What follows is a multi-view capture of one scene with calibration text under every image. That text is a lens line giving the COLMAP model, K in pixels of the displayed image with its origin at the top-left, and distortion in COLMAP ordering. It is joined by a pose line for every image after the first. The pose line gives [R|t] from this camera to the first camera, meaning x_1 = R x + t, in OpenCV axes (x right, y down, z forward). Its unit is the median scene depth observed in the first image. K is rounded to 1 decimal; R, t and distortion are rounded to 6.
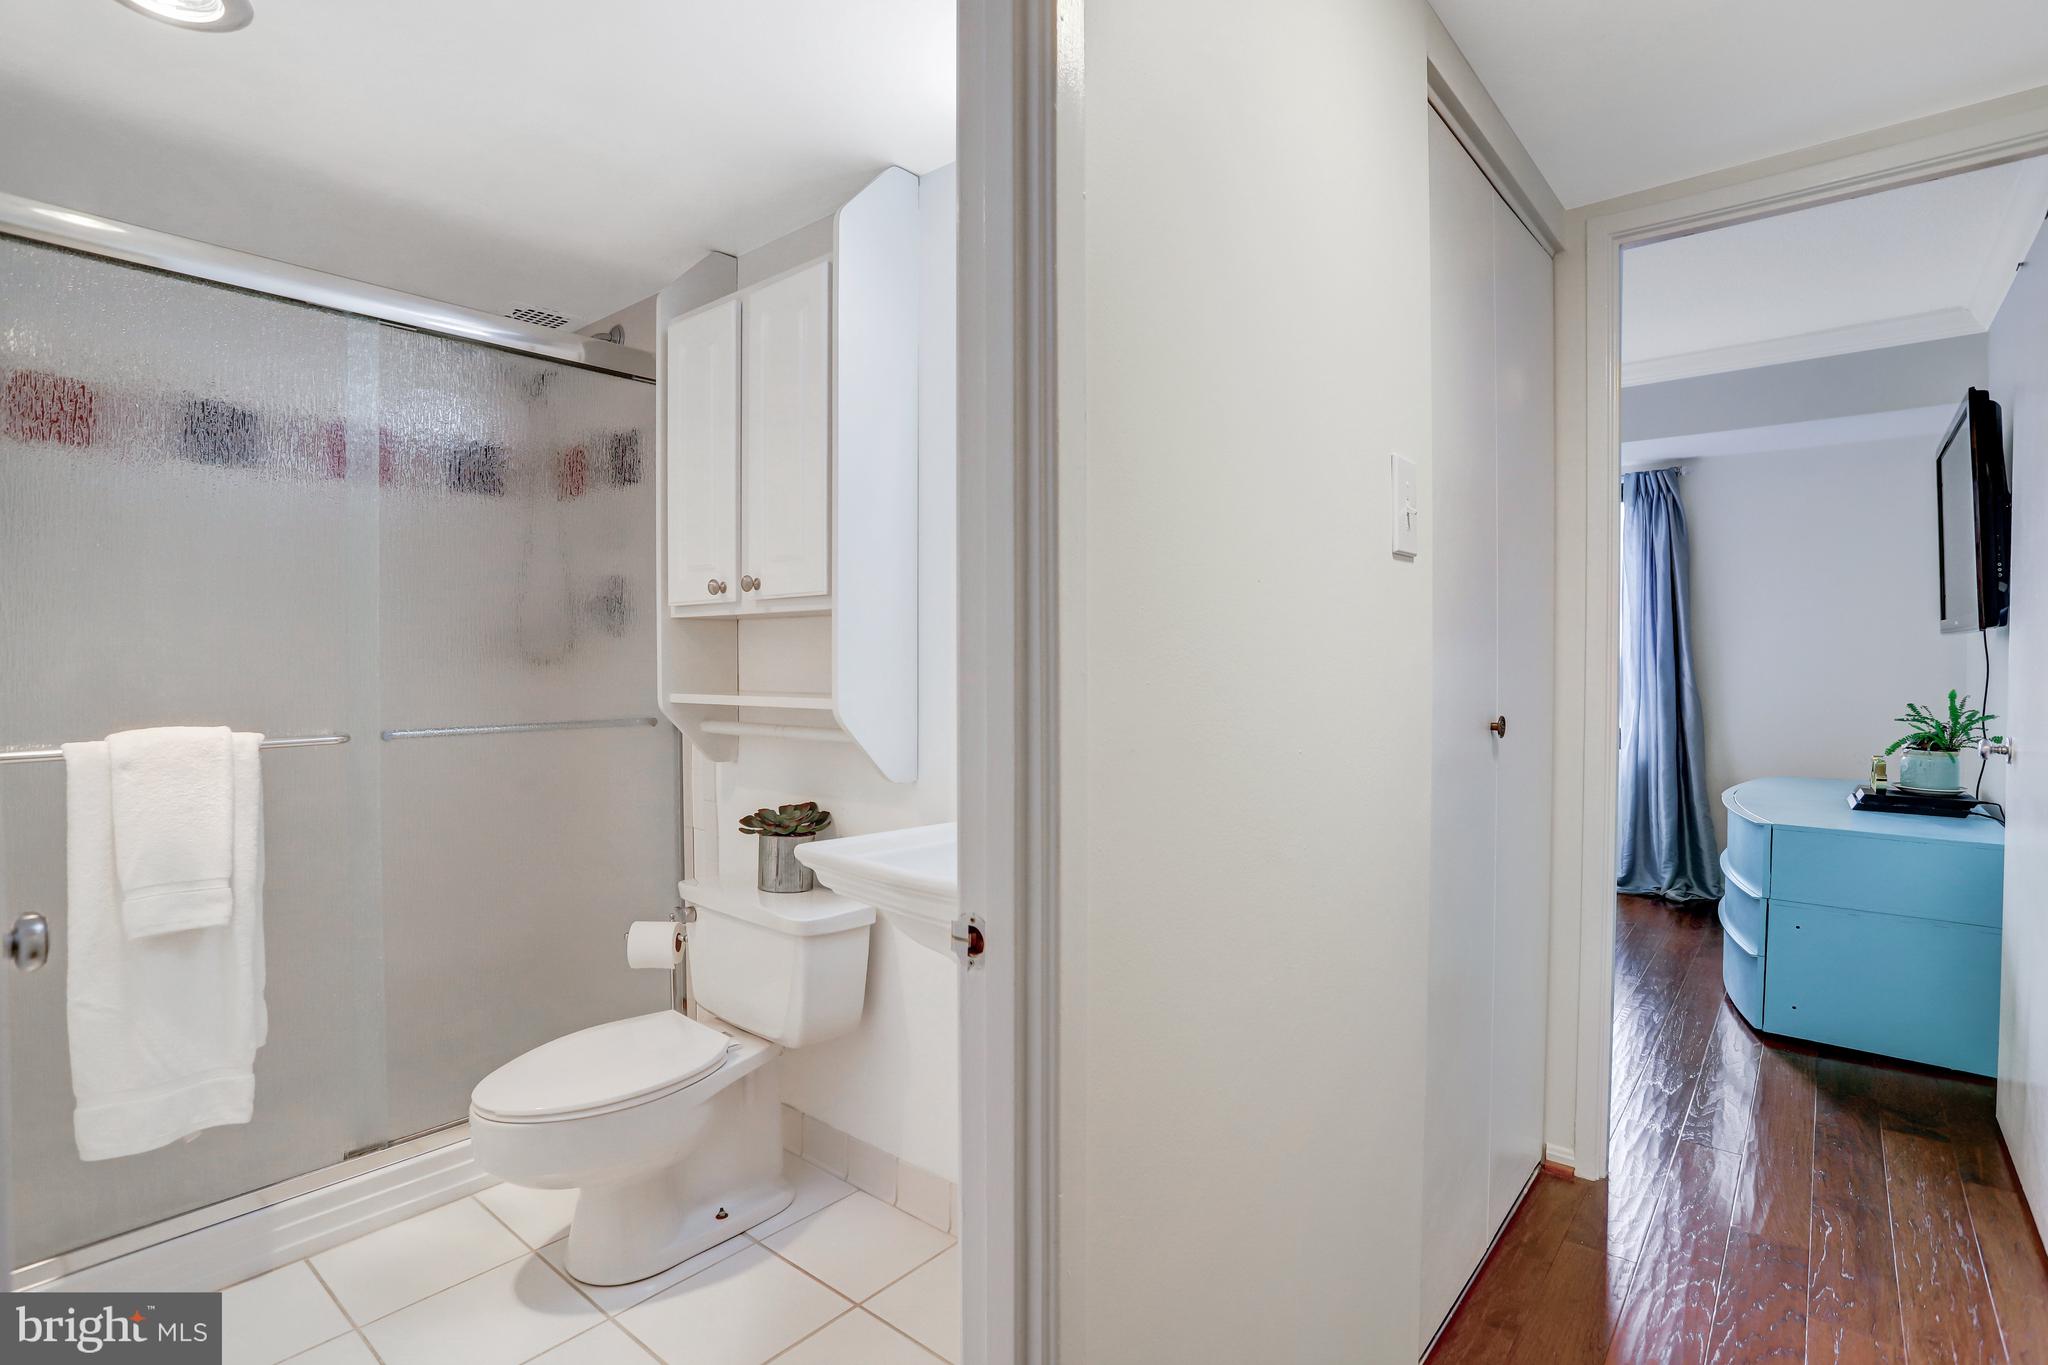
lens RADIAL K [[1002.3, 0, 1025.0], [0, 1002.3, 672.9], [0, 0, 1]] dist [-0.080619, 0.037710]
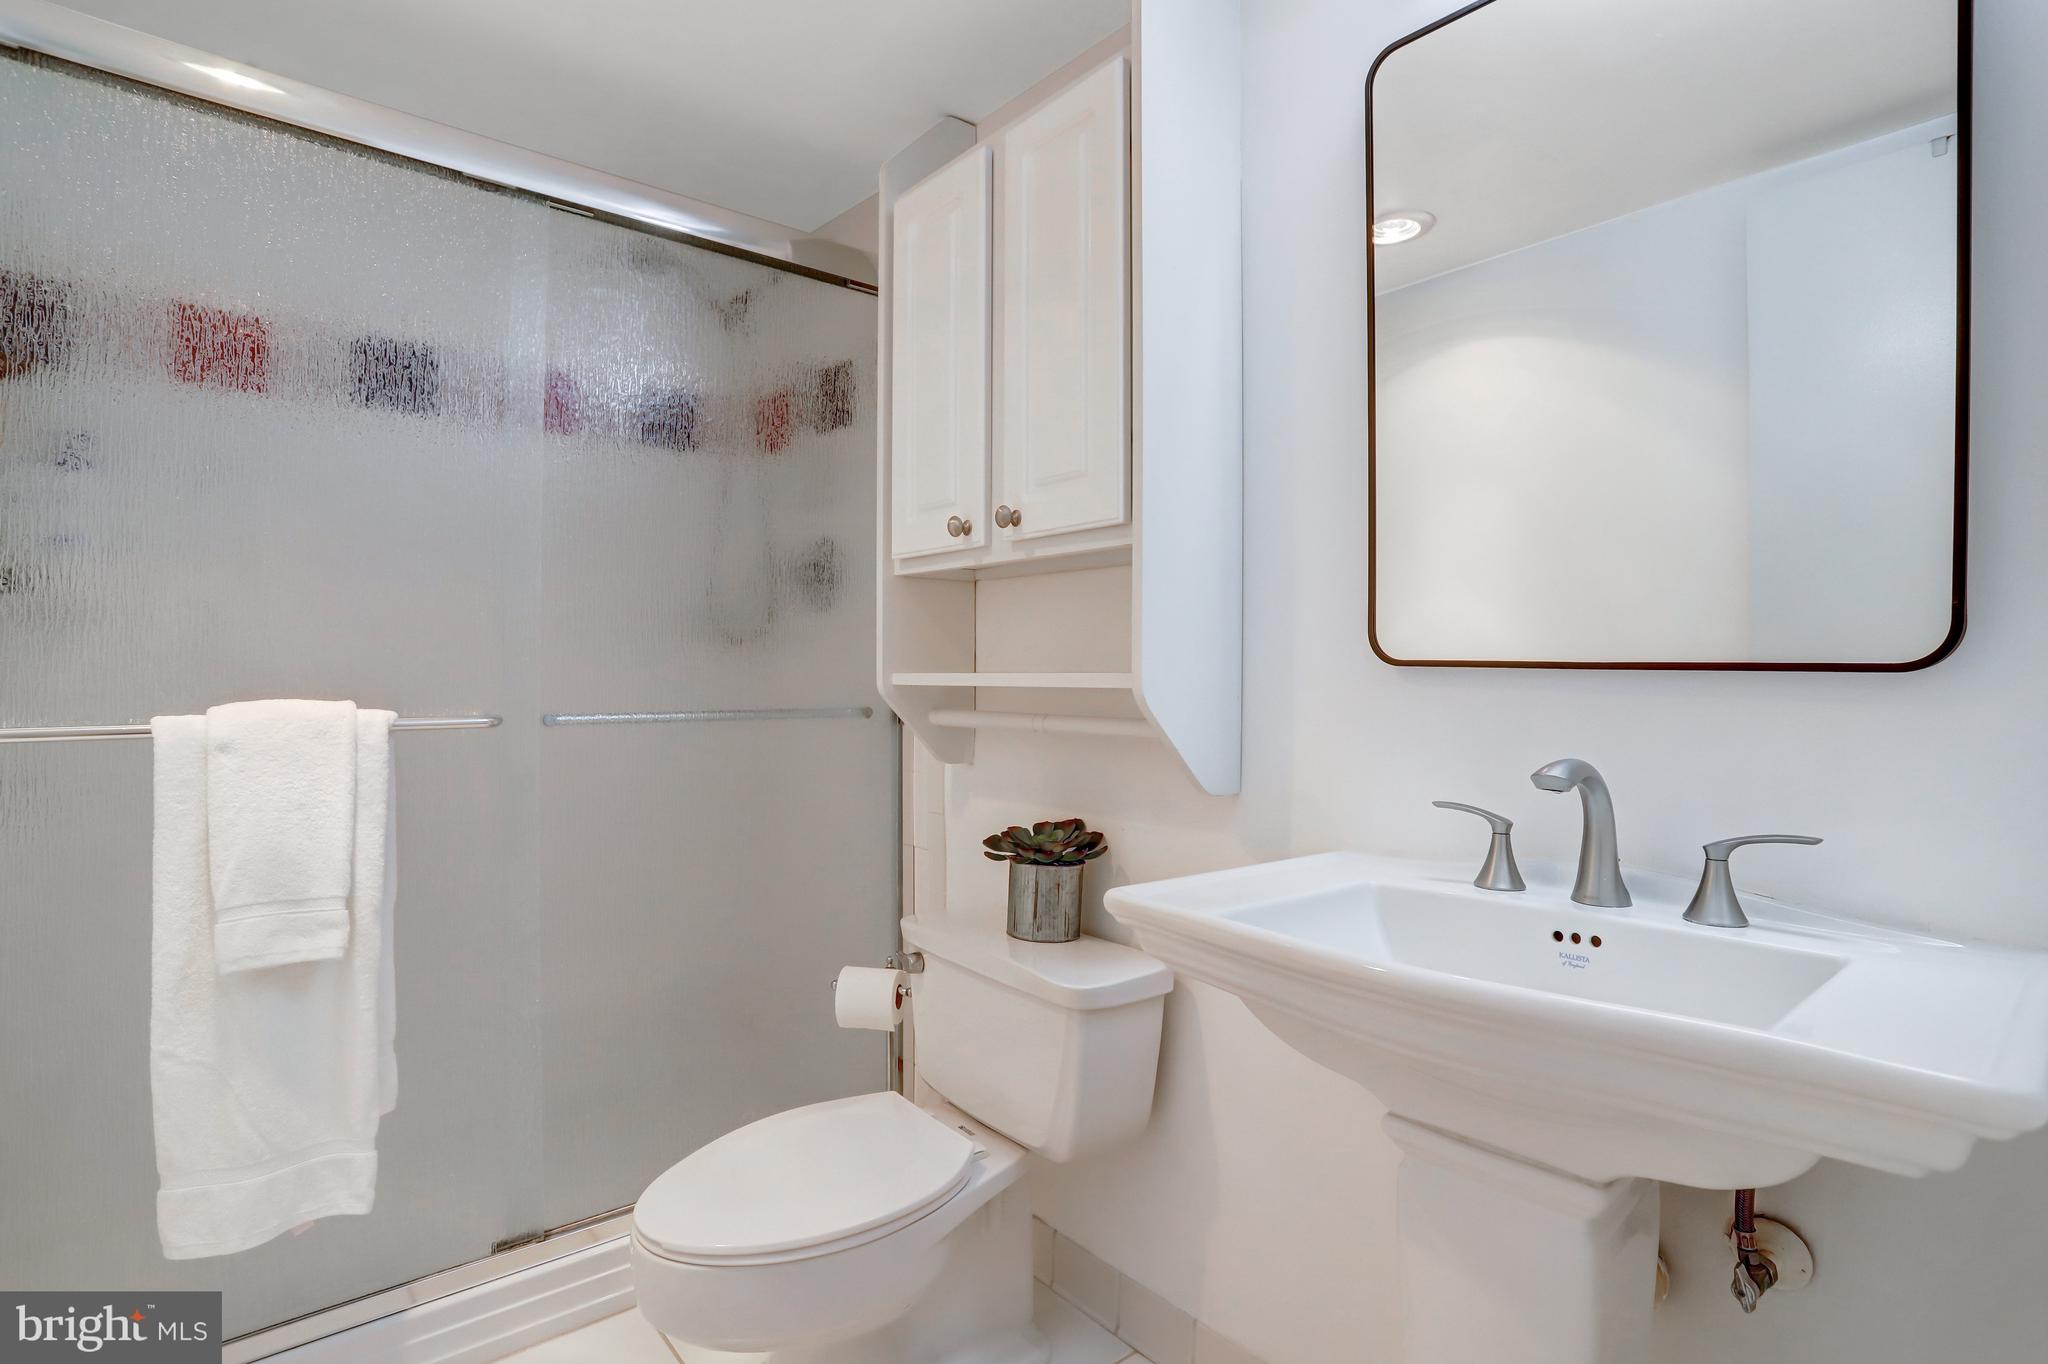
lens RADIAL K [[1002.3, 0, 1025.0], [0, 1002.3, 672.4], [0, 0, 1]] dist [-0.080619, 0.037710]
pose [[0.983807, 0.005492, -0.179148, -0.129458], [-0.007965, 0.999883, -0.013090, 0.032789], [0.179055, 0.014305, 0.983735, 0.279320]]
